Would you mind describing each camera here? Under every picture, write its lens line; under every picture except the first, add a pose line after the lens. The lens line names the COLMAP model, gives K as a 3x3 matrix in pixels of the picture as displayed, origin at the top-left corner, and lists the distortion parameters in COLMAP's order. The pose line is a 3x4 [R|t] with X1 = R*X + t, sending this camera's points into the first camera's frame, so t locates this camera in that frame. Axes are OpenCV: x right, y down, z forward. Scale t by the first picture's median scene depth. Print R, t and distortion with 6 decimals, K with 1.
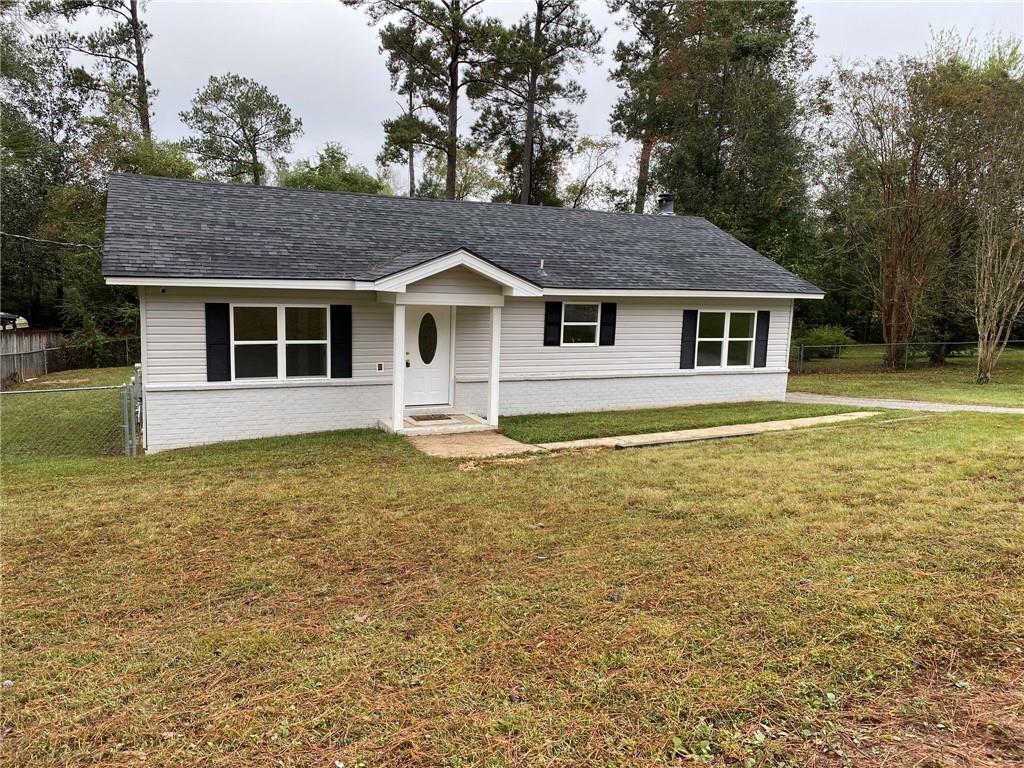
lens RADIAL K [[777.8, 0, 521.4], [0, 777.8, 381.6], [0, 0, 1]] dist [0.028083, -0.014615]
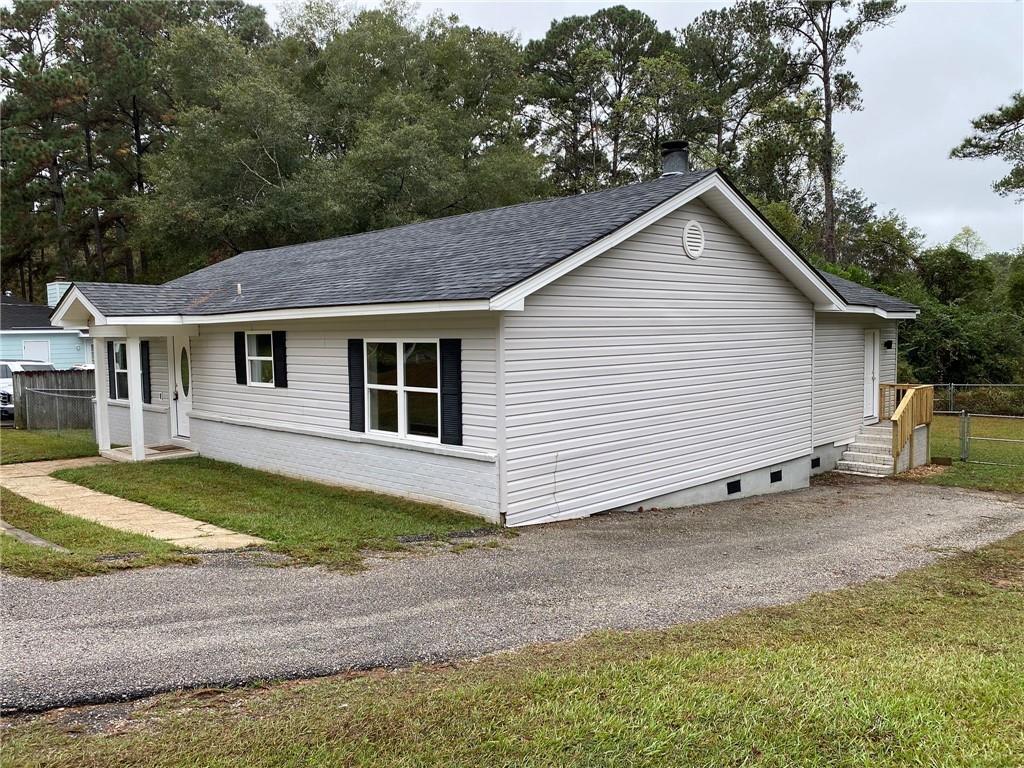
lens RADIAL K [[777.8, 0, 503.6], [0, 777.8, 388.9], [0, 0, 1]] dist [0.028083, -0.014615]
pose [[0.318965, 0.023922, -0.947464, 0.872633], [-0.109626, 0.993903, -0.011811, -0.057403], [0.941405, 0.107634, 0.319643, 0.921180]]
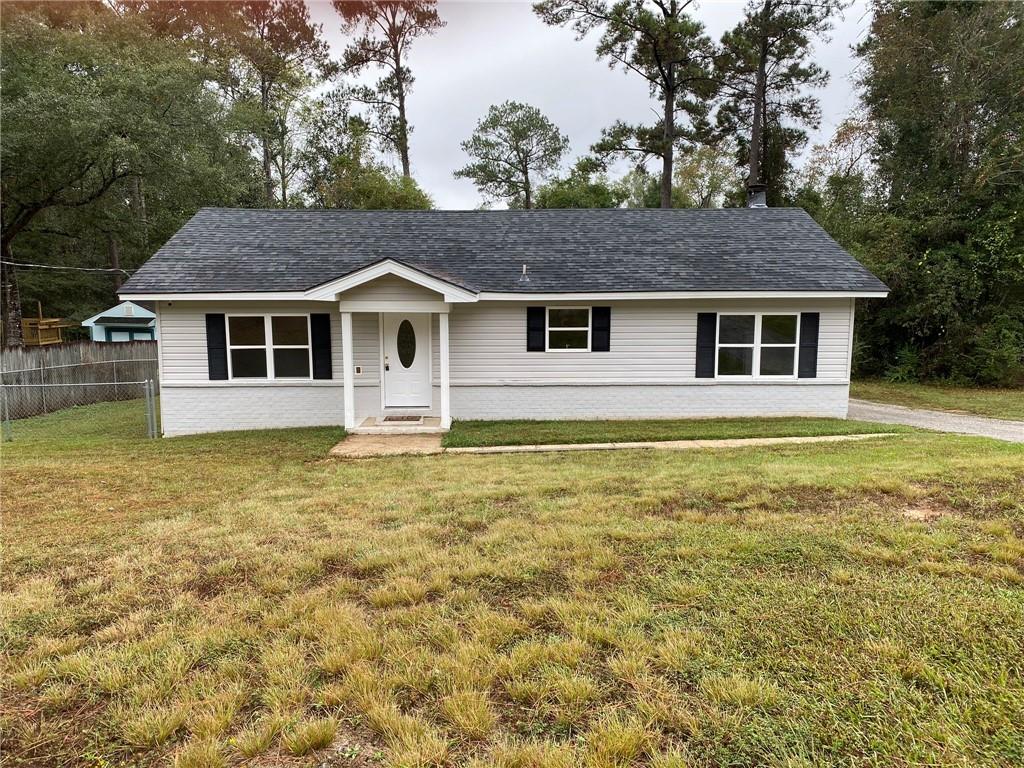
lens RADIAL K [[777.8, 0, 504.9], [0, 777.8, 383.6], [0, 0, 1]] dist [0.028083, -0.014615]
pose [[0.915362, 0.020864, -0.402091, 0.371639], [-0.023756, 0.999715, -0.002208, -0.001904], [0.401931, 0.011573, 0.915597, 0.074905]]
